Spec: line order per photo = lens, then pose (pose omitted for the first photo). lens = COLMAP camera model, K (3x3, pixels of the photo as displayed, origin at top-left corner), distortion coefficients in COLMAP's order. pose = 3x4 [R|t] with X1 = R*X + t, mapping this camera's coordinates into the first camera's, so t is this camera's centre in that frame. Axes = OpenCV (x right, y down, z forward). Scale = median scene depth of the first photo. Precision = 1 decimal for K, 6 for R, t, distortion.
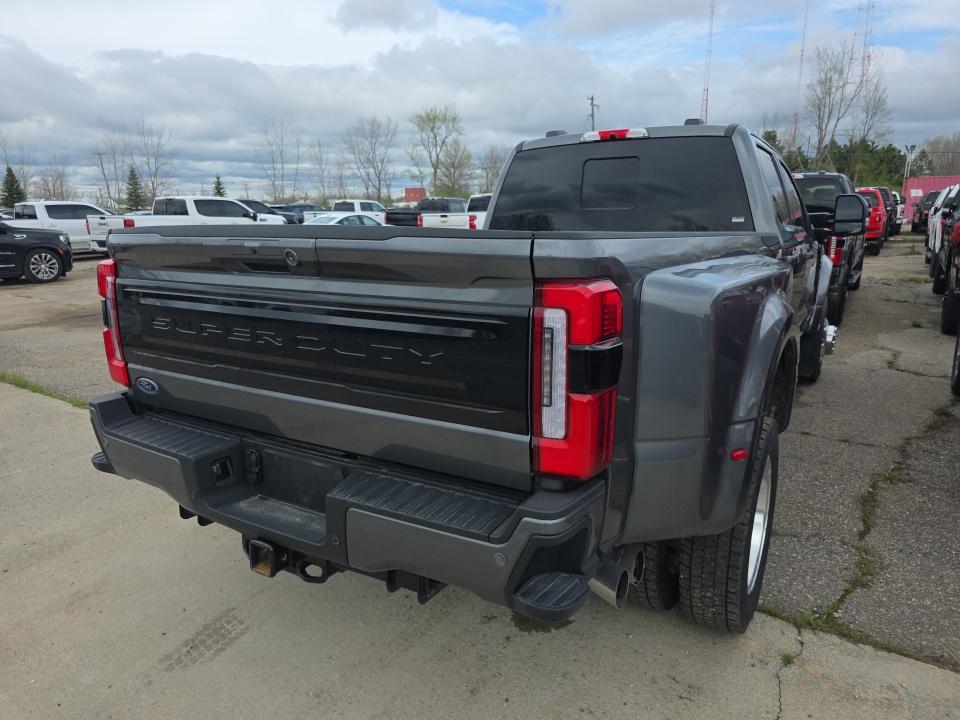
lens RADIAL K [[653.6, 0, 472.8], [0, 653.6, 367.8], [0, 0, 1]] dist [0.044686, -0.041192]
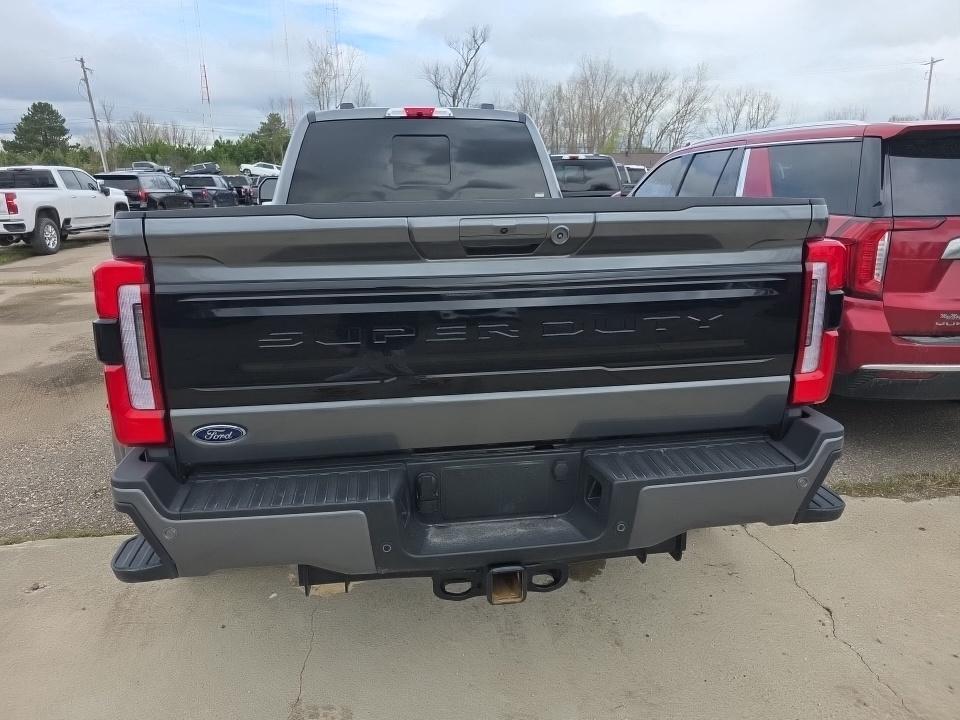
lens RADIAL K [[653.6, 0, 468.7], [0, 653.6, 356.8], [0, 0, 1]] dist [0.044686, -0.041192]
pose [[0.771690, -0.159323, 0.615719, -0.816602], [0.150815, 0.986342, 0.066206, -0.069885], [-0.617858, 0.041769, 0.785179, 0.327370]]
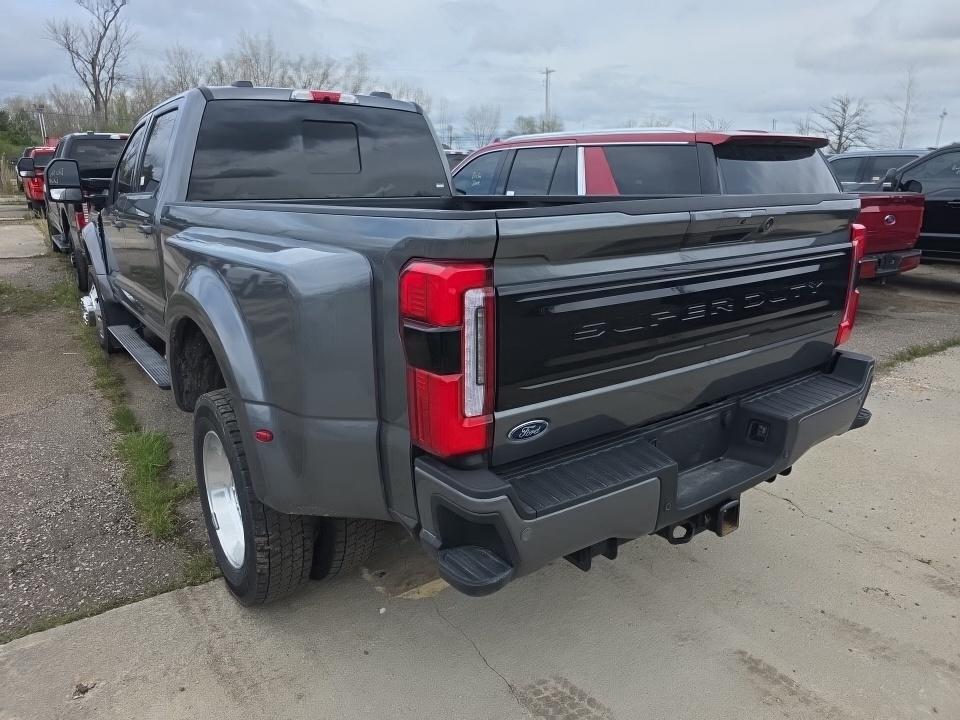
lens RADIAL K [[653.6, 0, 471.9], [0, 653.6, 362.4], [0, 0, 1]] dist [0.044686, -0.041192]
pose [[0.384957, -0.247531, 0.889121, -1.300572], [0.205064, 0.962223, 0.179097, -0.210934], [-0.899865, 0.113382, 0.421174, 0.868068]]
